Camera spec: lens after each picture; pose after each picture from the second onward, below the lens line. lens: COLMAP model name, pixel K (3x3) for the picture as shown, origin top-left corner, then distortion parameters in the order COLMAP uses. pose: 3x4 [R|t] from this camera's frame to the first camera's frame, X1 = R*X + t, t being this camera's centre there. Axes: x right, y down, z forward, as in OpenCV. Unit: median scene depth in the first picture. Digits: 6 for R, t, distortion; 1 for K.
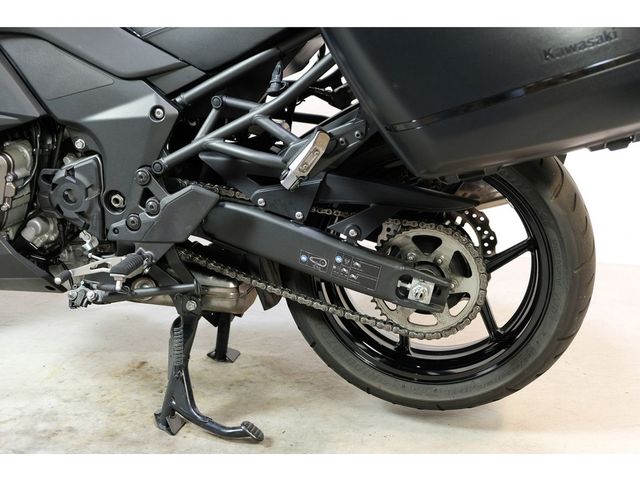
lens RADIAL K [[931.7, 0, 320.0], [0, 931.7, 240.0], [0, 0, 1]] dist [-0.043728, -0.068563]
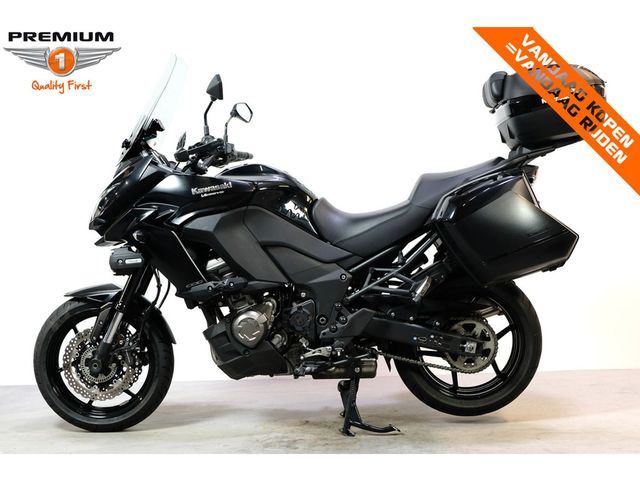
lens RADIAL K [[931.7, 0, 320.0], [0, 931.7, 240.0], [0, 0, 1]] dist [-0.043728, -0.068563]
pose [[0.988373, -0.059401, 0.139966, -0.526217], [0.090688, 0.969173, -0.229083, 0.274204], [-0.122044, 0.239113, 0.963291, -1.118602]]
